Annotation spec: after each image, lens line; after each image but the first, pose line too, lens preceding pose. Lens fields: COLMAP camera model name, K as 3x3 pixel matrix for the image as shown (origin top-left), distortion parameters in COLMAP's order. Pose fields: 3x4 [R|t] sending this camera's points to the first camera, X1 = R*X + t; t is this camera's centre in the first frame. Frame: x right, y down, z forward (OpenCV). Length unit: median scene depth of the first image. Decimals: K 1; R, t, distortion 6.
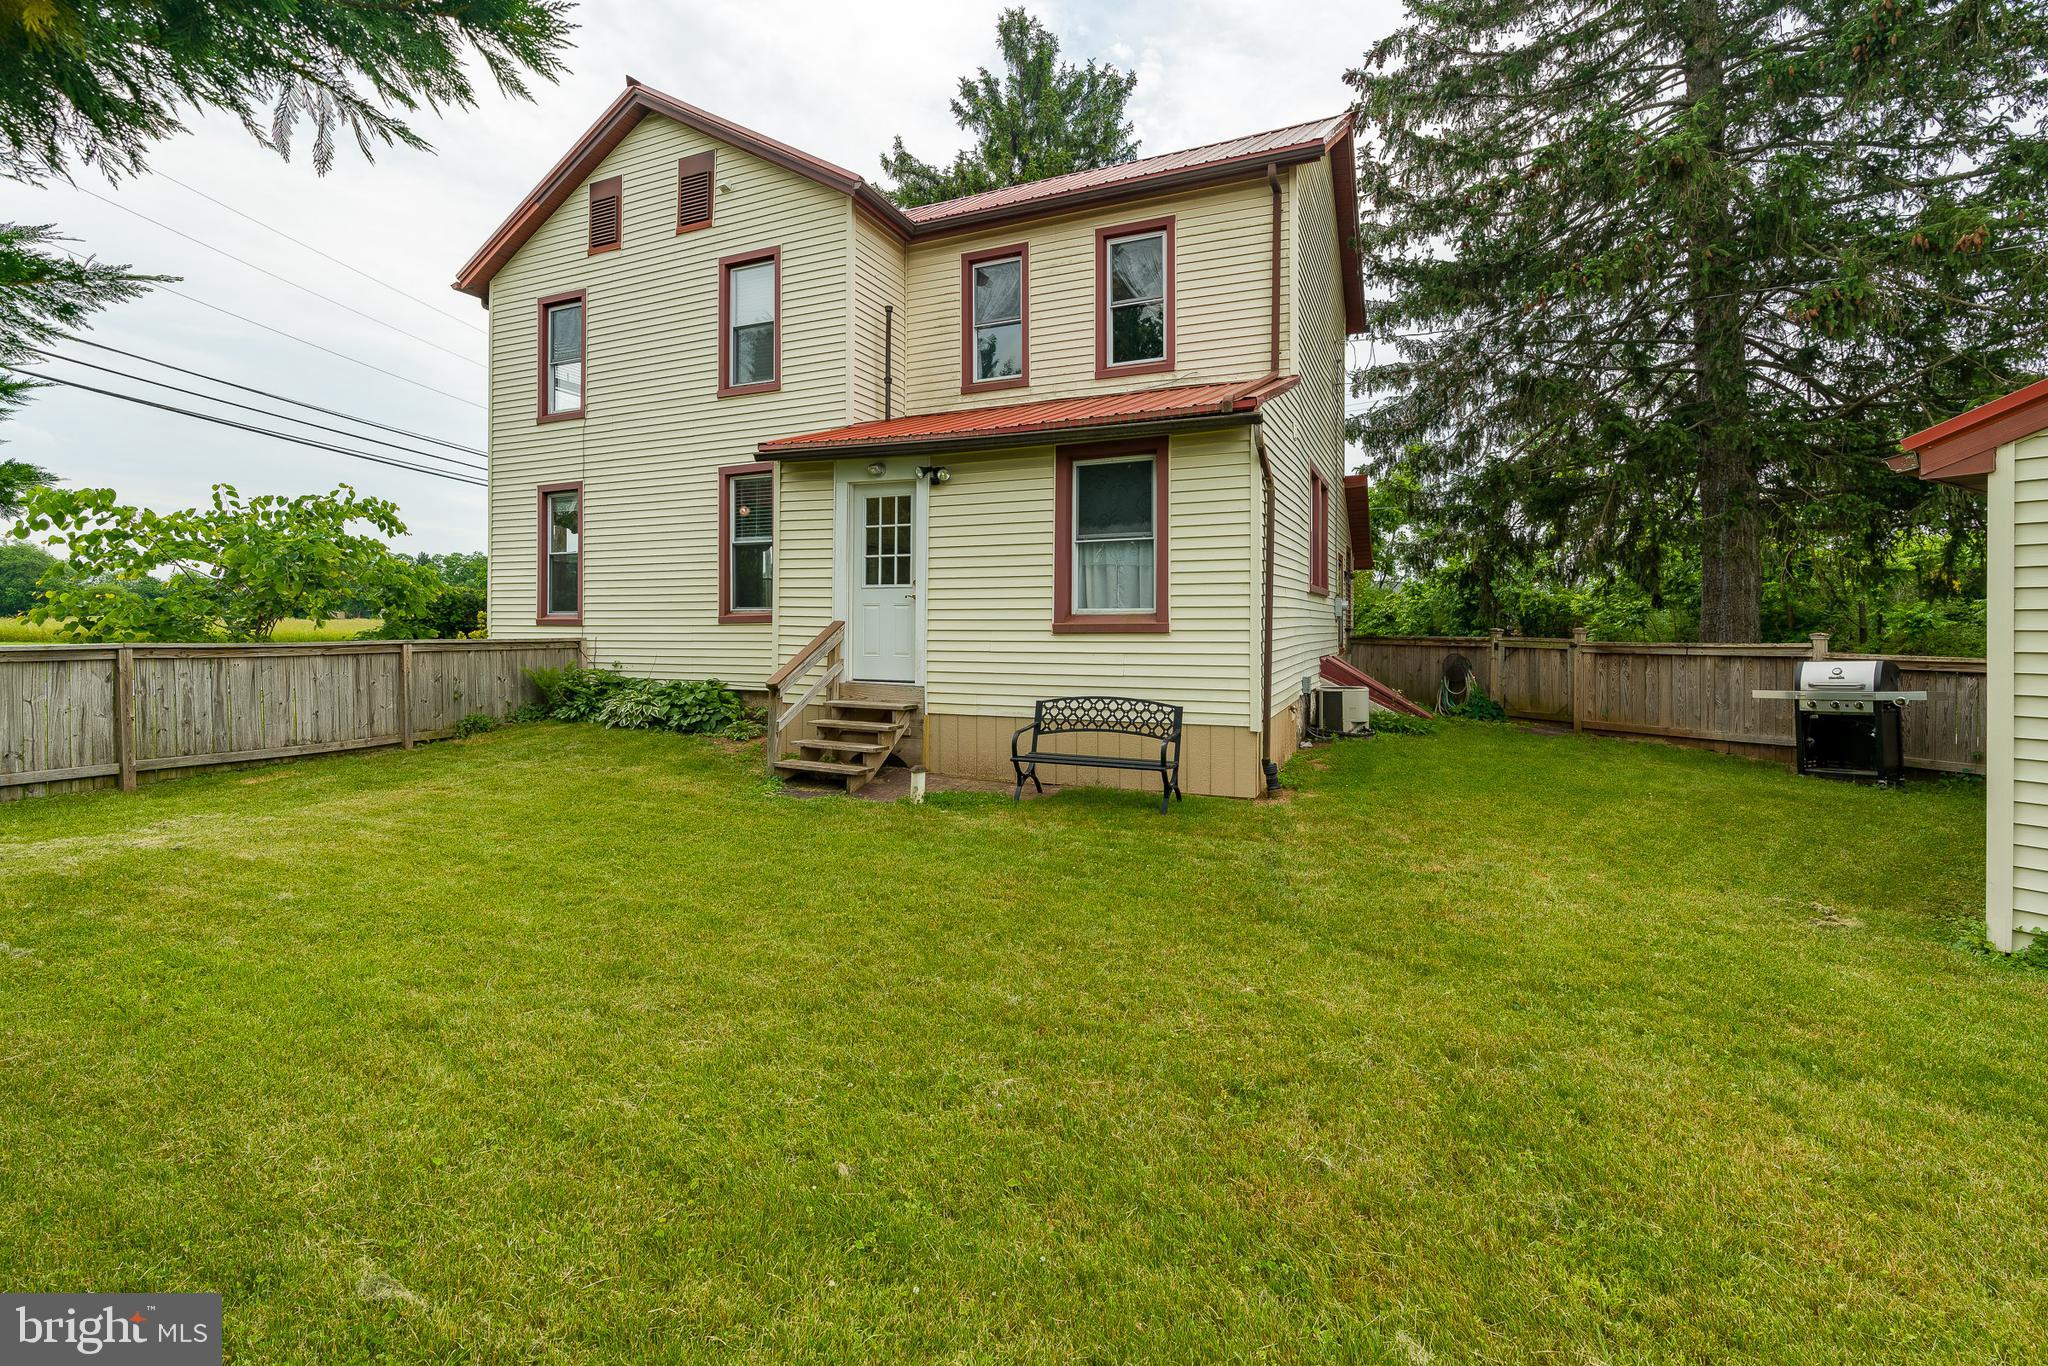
lens RADIAL K [[935.1, 0, 974.2], [0, 935.1, 637.2], [0, 0, 1]] dist [-0.012041, 0.002357]
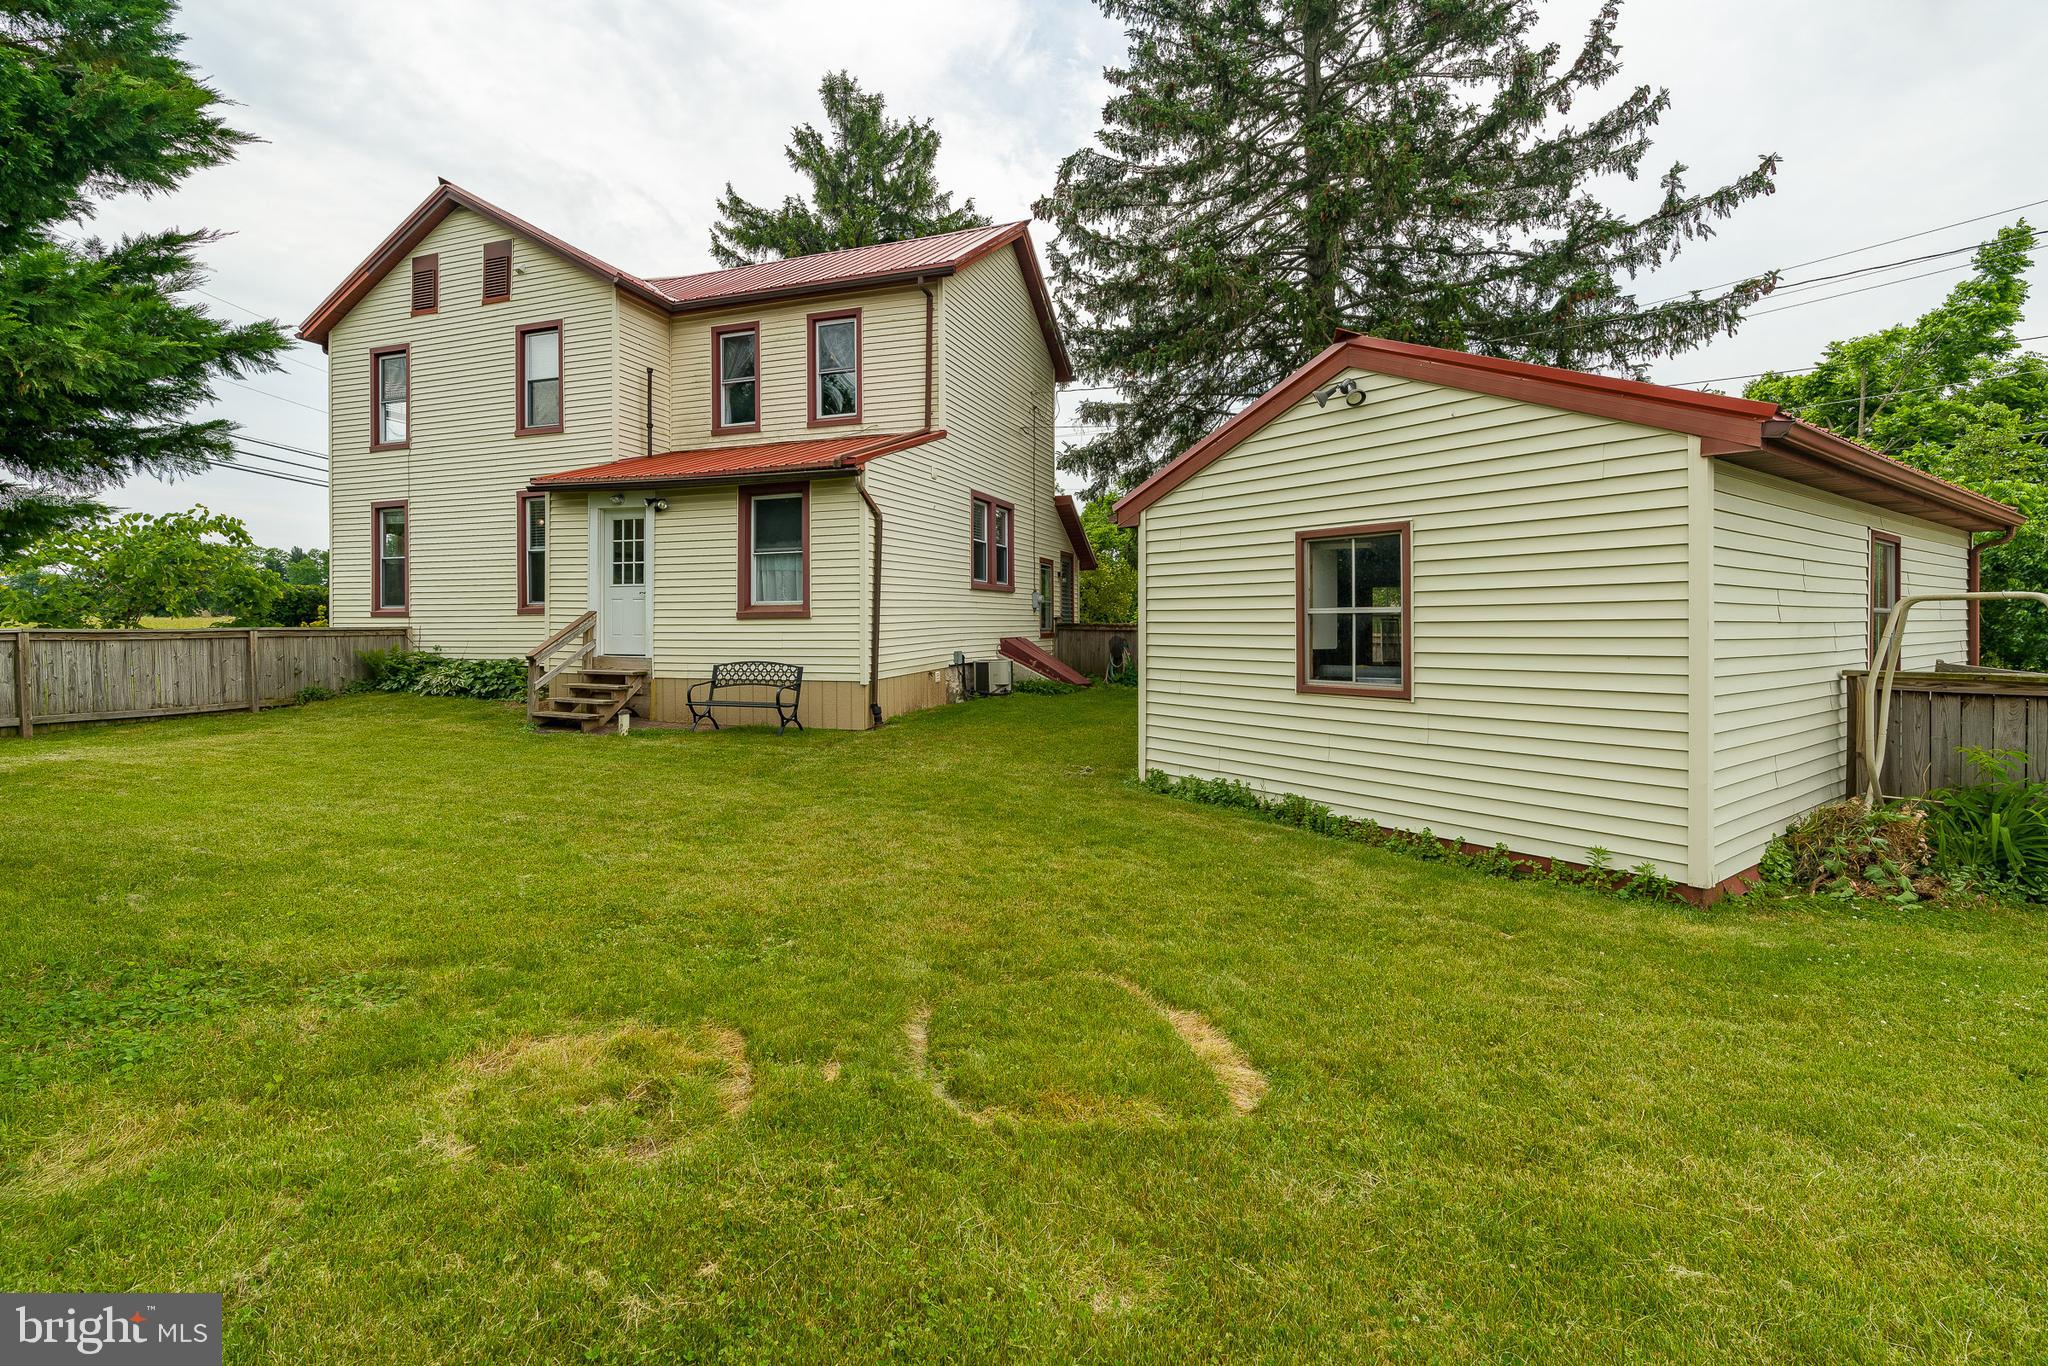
lens RADIAL K [[935.1, 0, 978.0], [0, 935.1, 635.5], [0, 0, 1]] dist [-0.012041, 0.002357]
pose [[0.995509, -0.005782, 0.094493, 0.252206], [0.005458, 0.999978, 0.003682, 0.014471], [-0.094513, -0.003150, 0.995519, -0.351275]]
